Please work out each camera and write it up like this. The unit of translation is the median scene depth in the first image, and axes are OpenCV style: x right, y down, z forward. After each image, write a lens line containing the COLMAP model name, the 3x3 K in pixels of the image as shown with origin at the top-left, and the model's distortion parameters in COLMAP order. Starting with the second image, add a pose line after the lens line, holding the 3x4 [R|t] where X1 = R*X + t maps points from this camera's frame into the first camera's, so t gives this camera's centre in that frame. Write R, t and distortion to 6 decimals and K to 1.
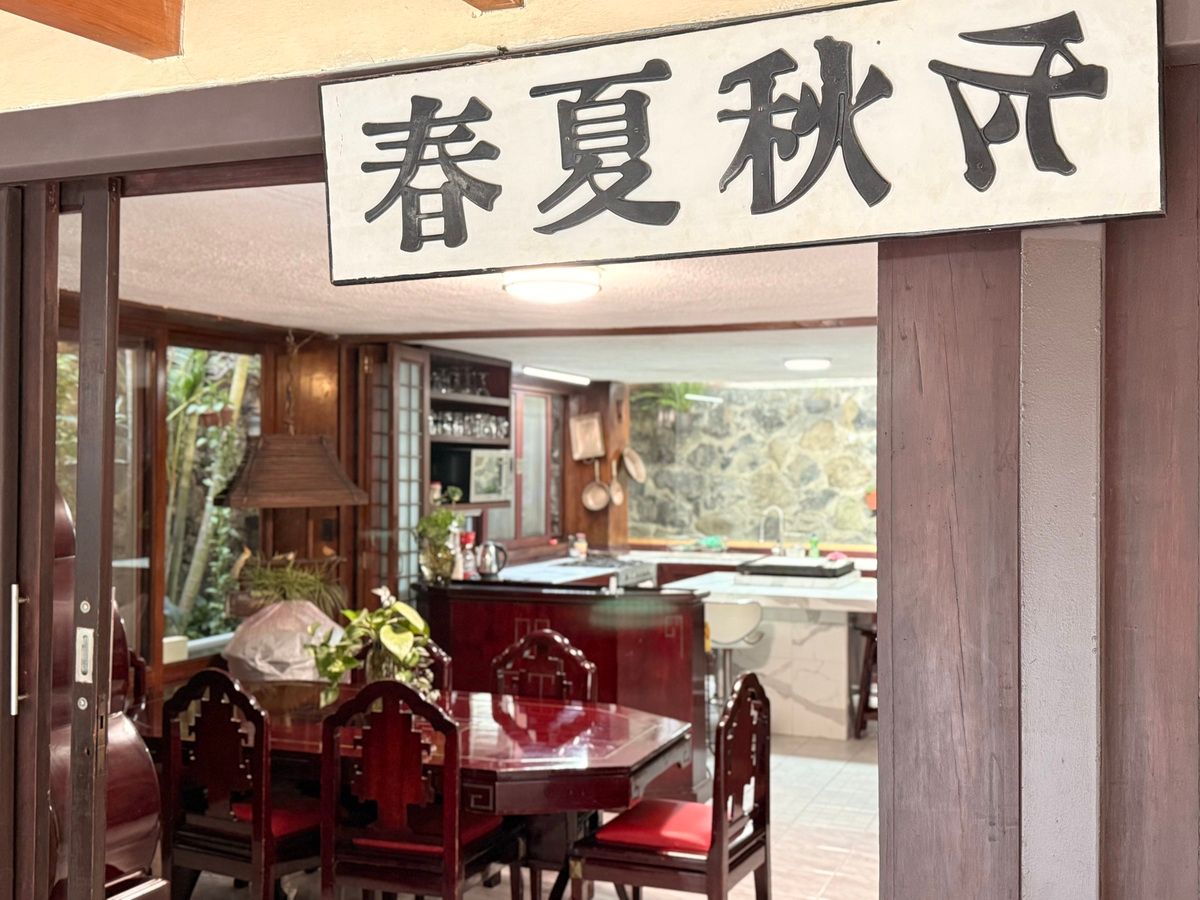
lens RADIAL K [[1297.4, 0, 594.3], [0, 1297.4, 453.2], [0, 0, 1]] dist [0.075096, 0.000000]
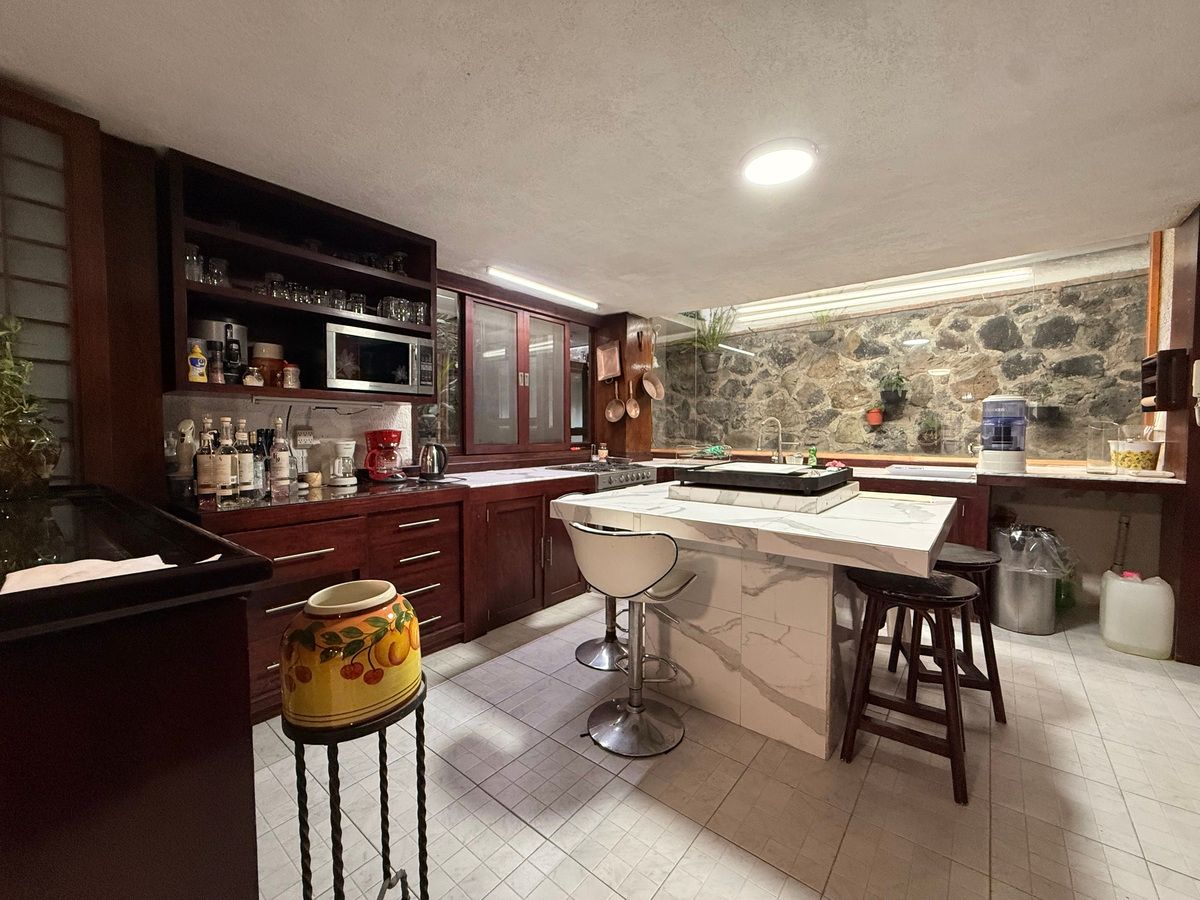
lens RADIAL K [[478.9, 0, 604.5], [0, 478.9, 452.6], [0, 0, 1]] dist [0.002565, -0.001412]
pose [[0.958557, 0.010121, -0.284720, 0.120267], [0.005070, 0.998605, 0.052565, 0.049203], [0.284855, -0.051830, 0.957168, 0.587880]]
